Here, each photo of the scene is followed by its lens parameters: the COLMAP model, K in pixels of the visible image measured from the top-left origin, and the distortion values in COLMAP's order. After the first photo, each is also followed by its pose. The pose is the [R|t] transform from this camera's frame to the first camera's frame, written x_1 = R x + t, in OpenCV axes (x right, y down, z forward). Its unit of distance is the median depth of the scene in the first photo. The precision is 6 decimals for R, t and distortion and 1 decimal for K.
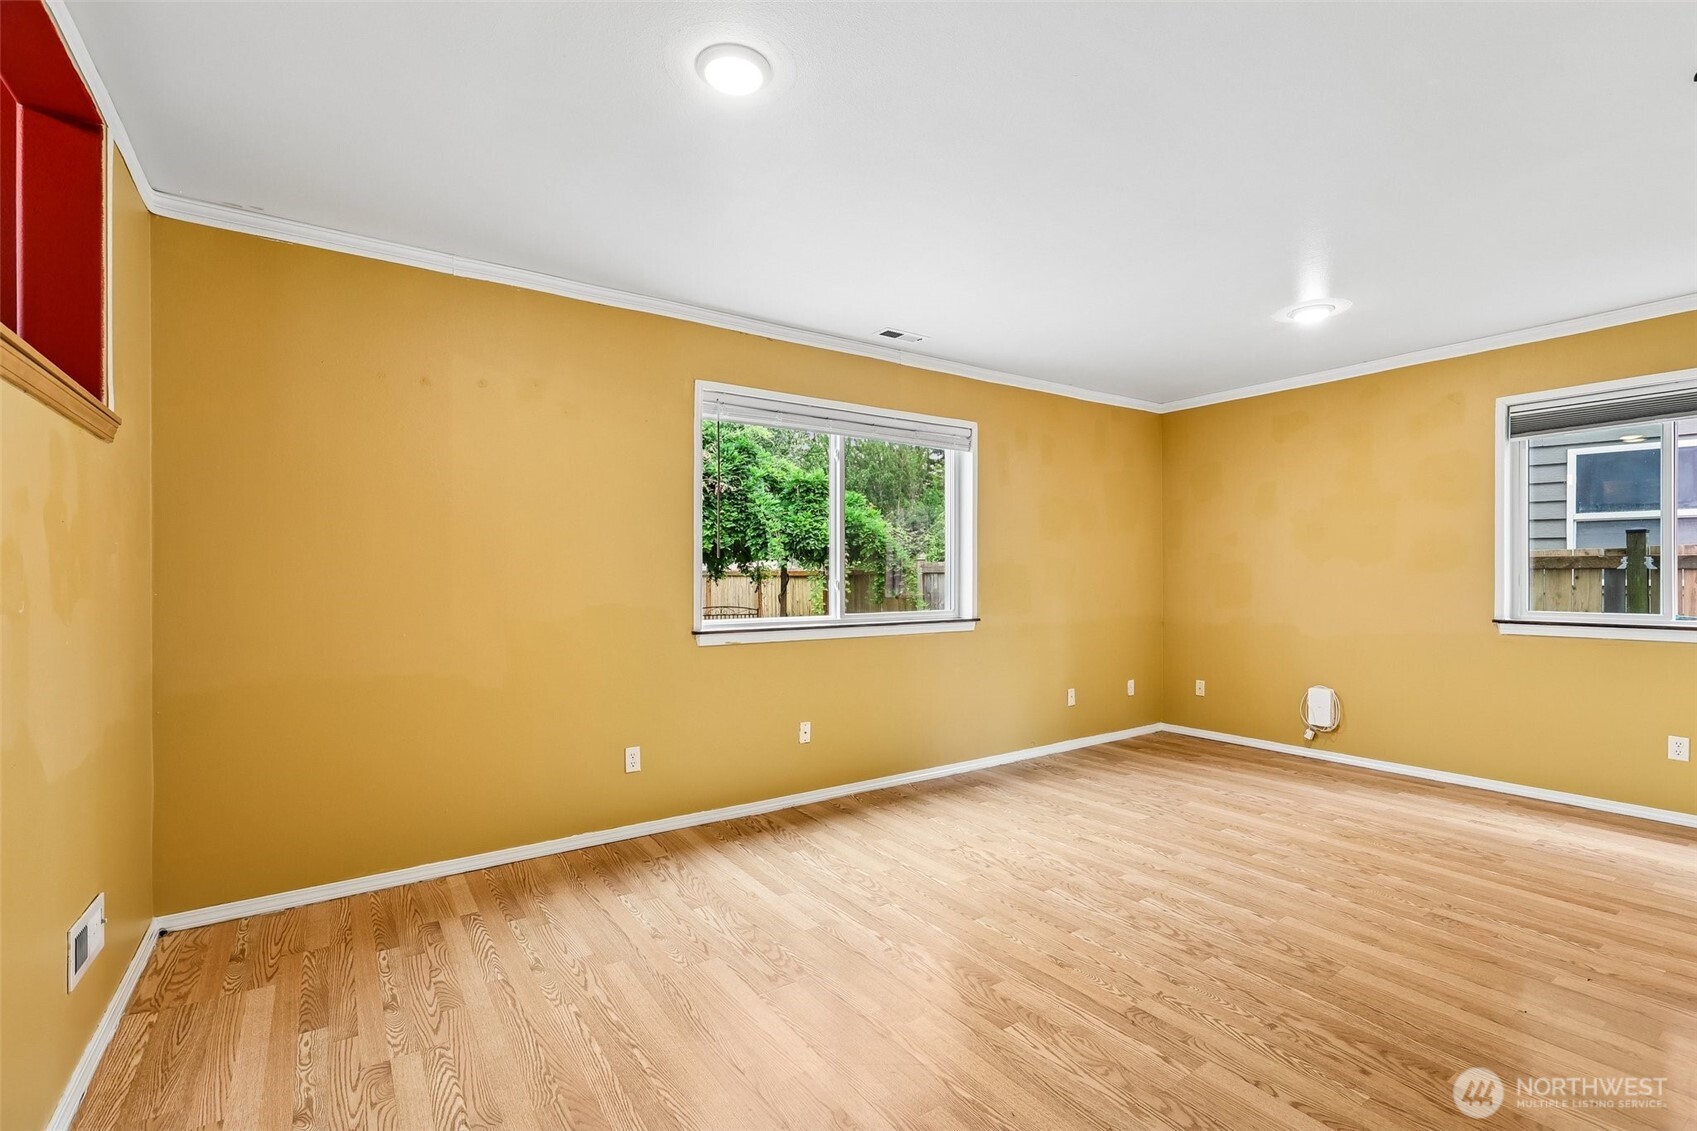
lens RADIAL K [[747.8, 0, 857.5], [0, 747.8, 565.6], [0, 0, 1]] dist [-0.003291, 0.000871]
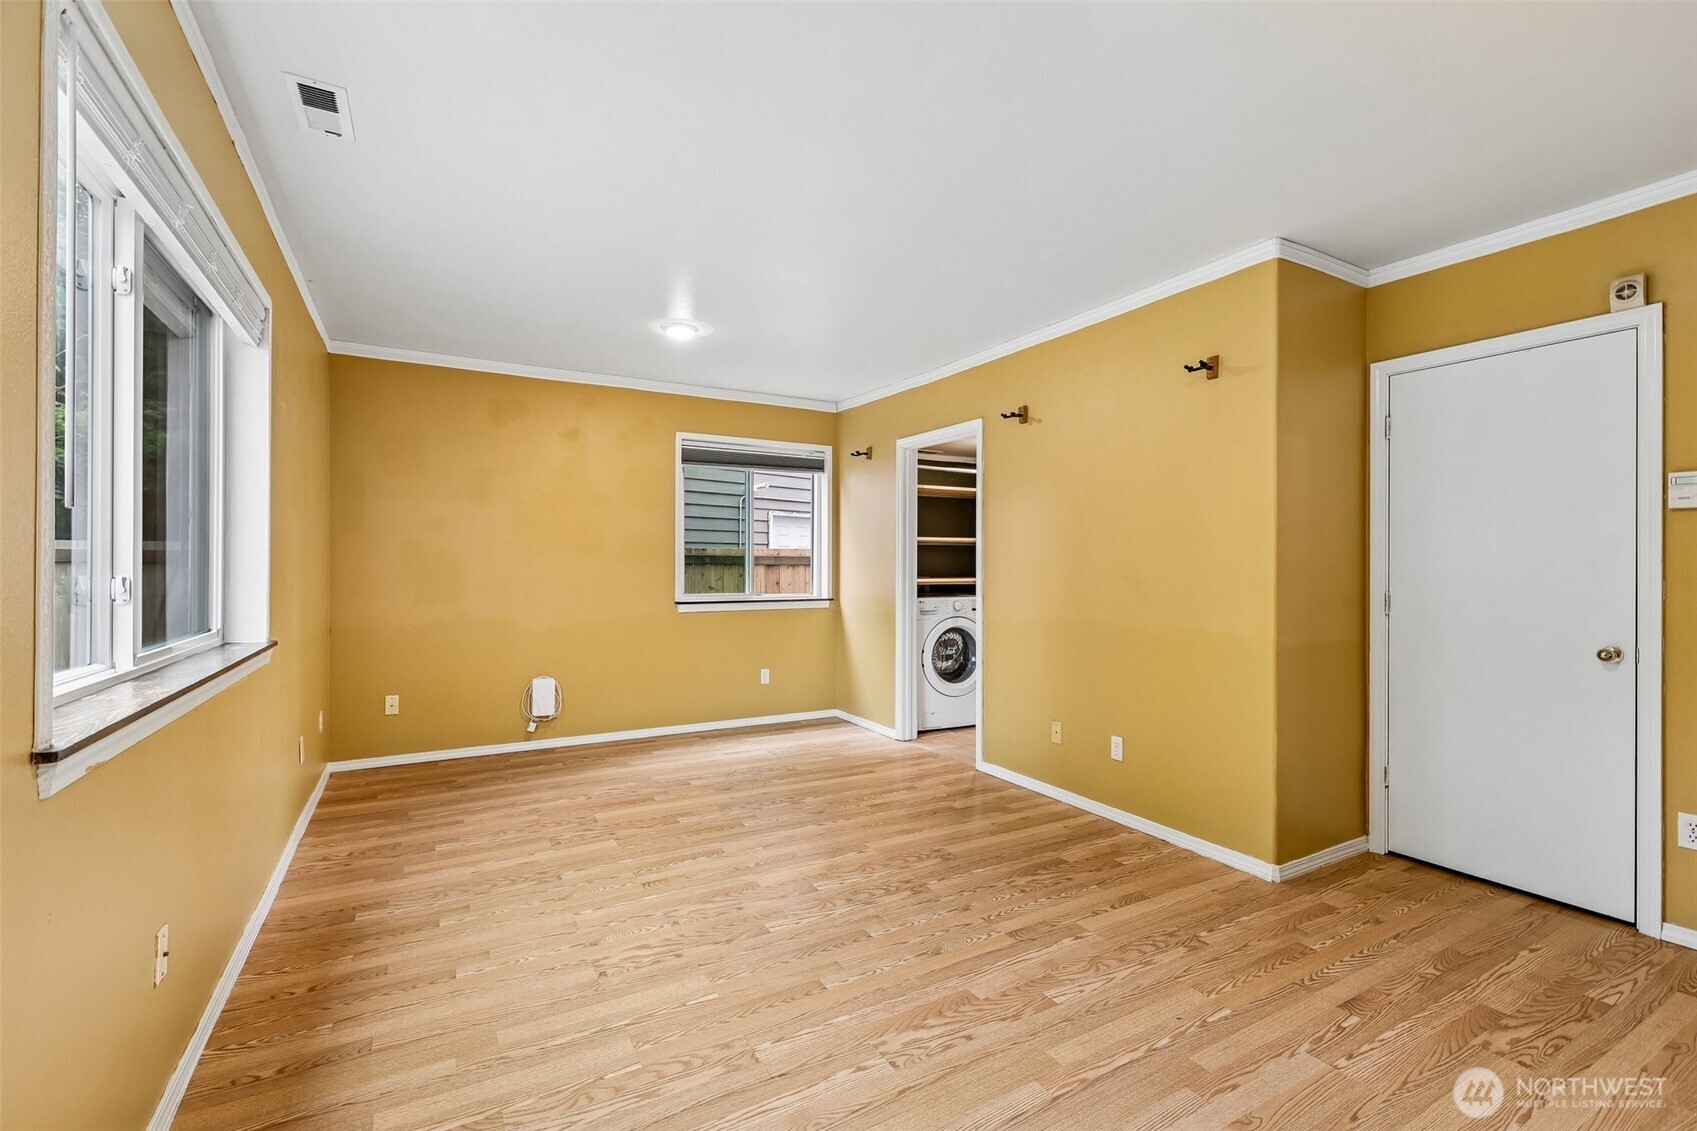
lens RADIAL K [[747.8, 0, 857.5], [0, 747.8, 565.6], [0, 0, 1]] dist [-0.003291, 0.000871]
pose [[0.097383, 0.004065, 0.995239, -0.520714], [-0.015859, 0.999871, -0.002532, 0.008468], [-0.995121, -0.015537, 0.097435, 0.704615]]
